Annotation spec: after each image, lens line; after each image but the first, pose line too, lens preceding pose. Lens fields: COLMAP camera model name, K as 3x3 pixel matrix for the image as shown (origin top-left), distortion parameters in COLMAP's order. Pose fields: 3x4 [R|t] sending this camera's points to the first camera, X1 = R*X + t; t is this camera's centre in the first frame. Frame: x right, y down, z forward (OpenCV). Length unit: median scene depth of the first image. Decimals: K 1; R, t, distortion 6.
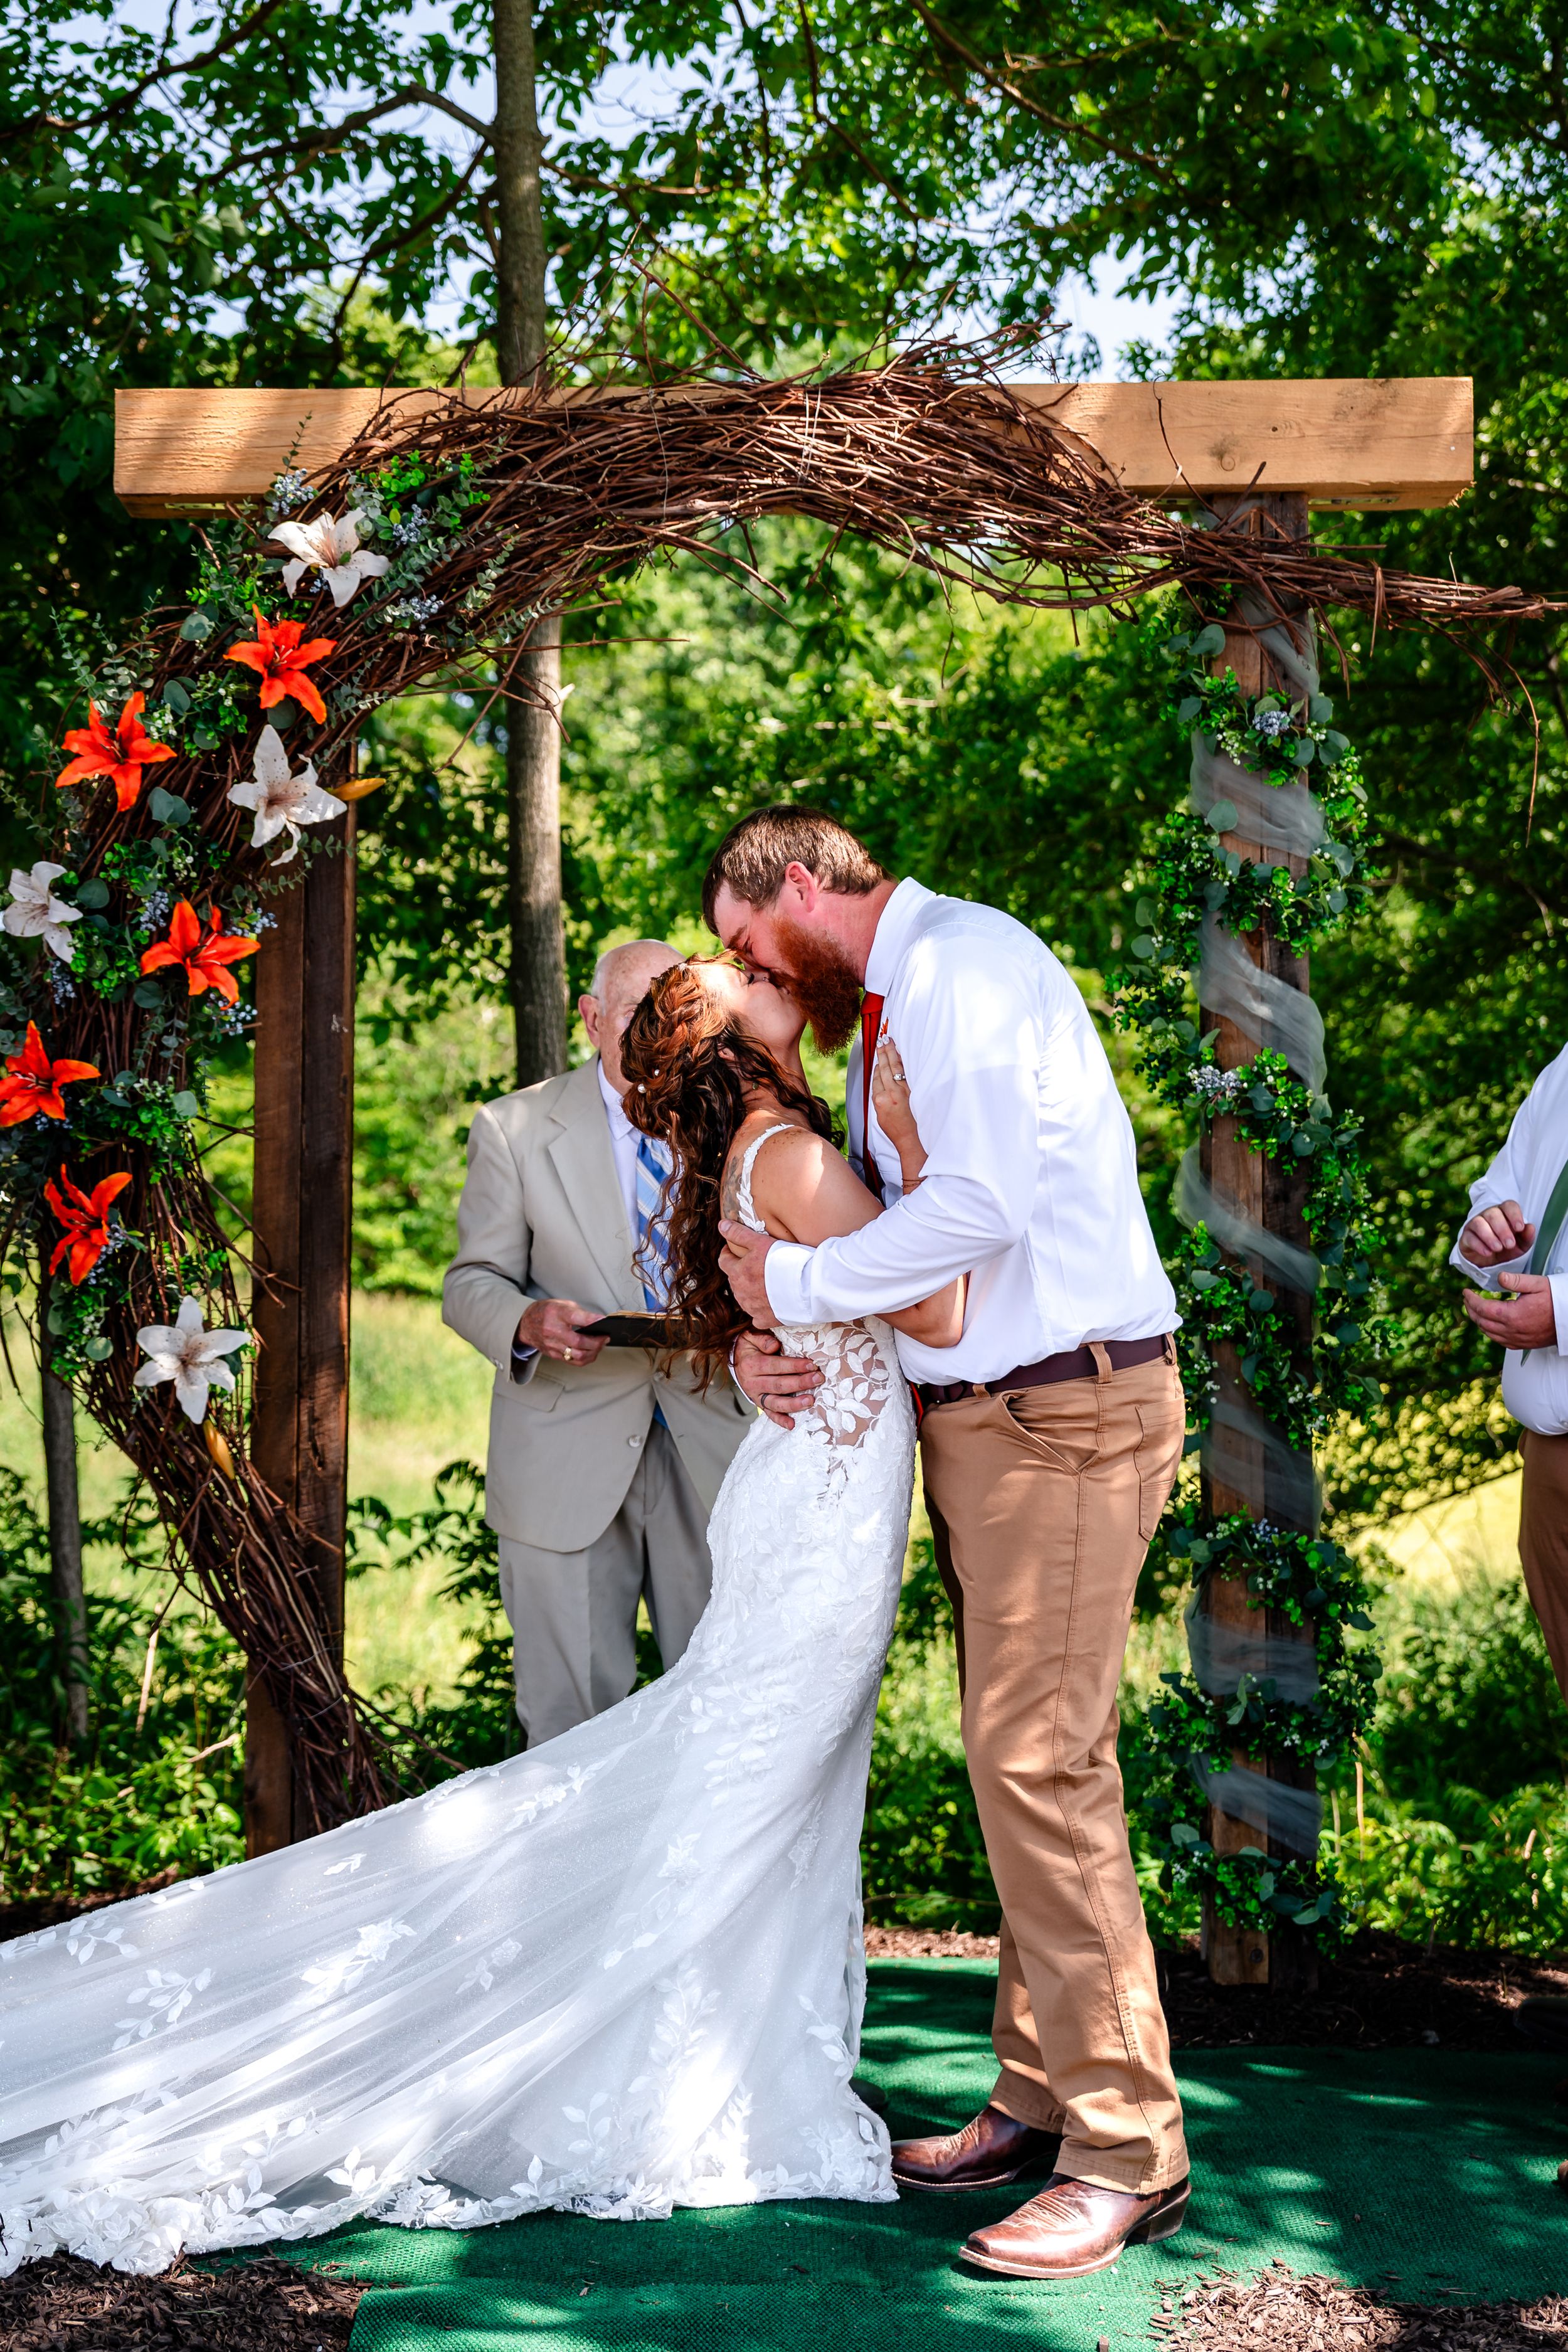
lens RADIAL K [[3103.3, 0, 784.0], [0, 3103.3, 1176.0], [0, 0, 1]] dist [0.002247, -0.001024]
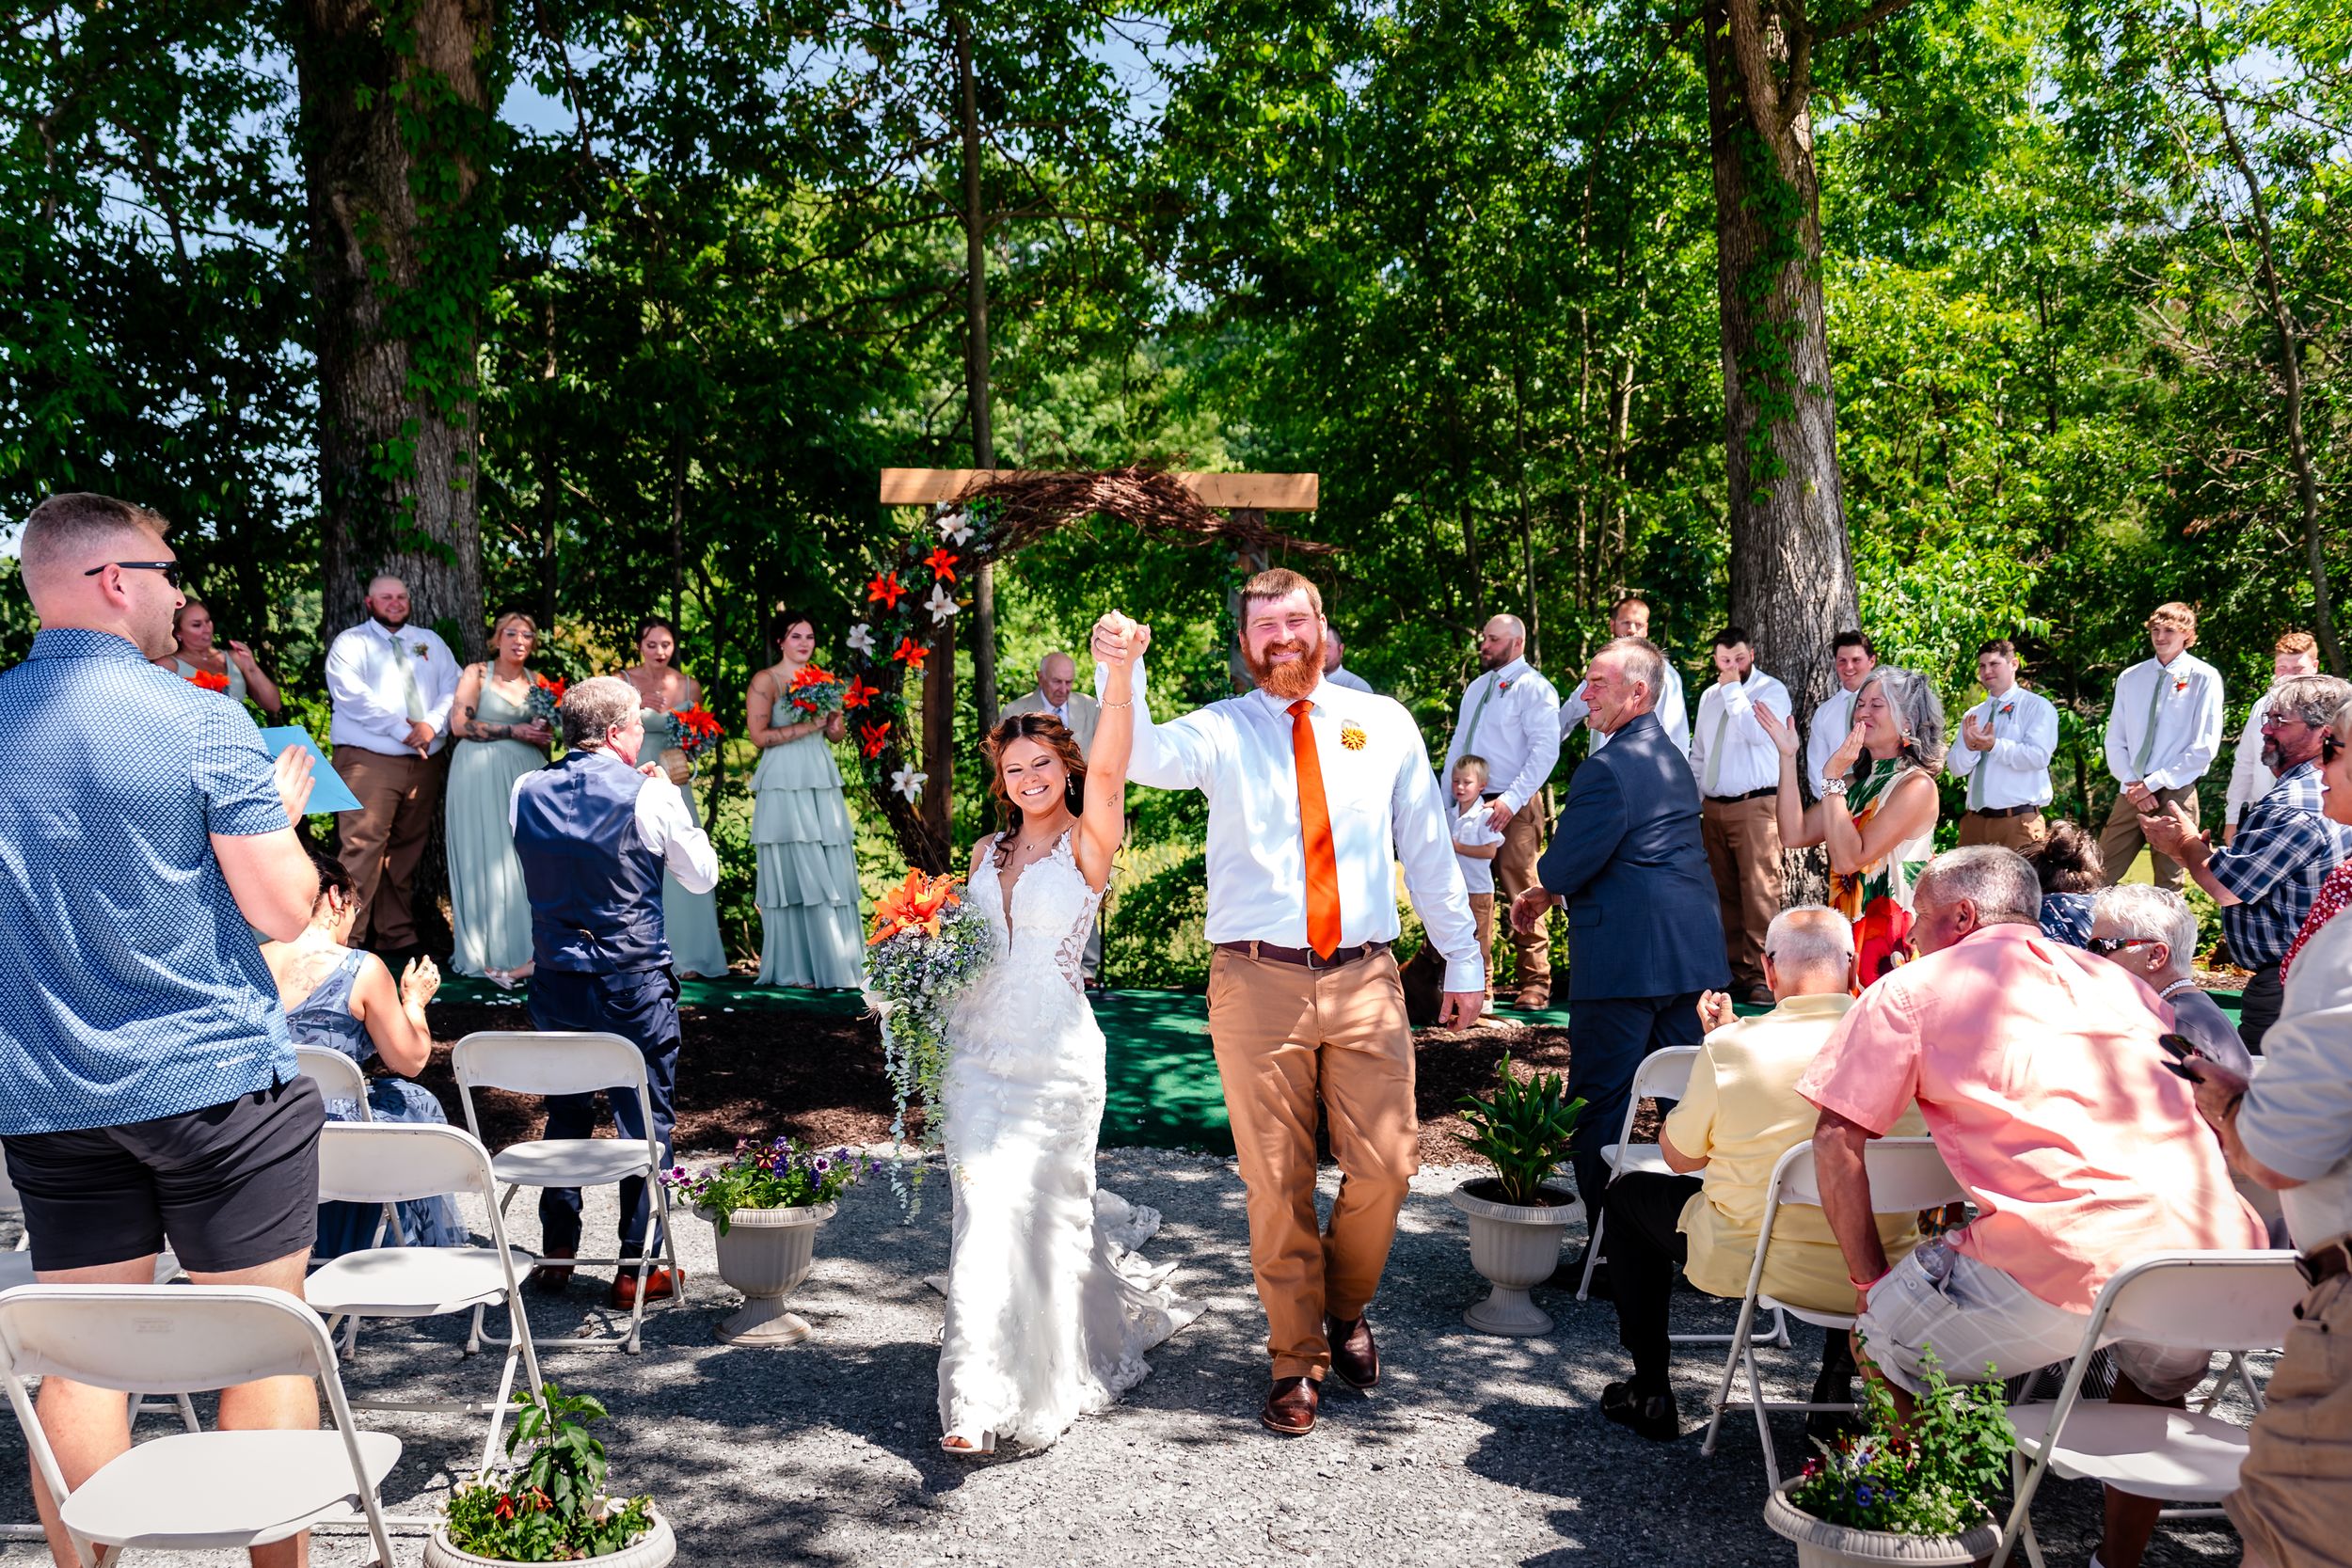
lens RADIAL K [[1898.3, 0, 1176.0], [0, 1898.3, 784.0], [0, 0, 1]] dist [-0.000138, -0.000050]
pose [[0.997673, 0.005909, 0.067921, -0.050970], [-0.007937, 0.999530, 0.029627, 0.001036], [-0.067714, -0.030097, 0.997251, -0.941595]]
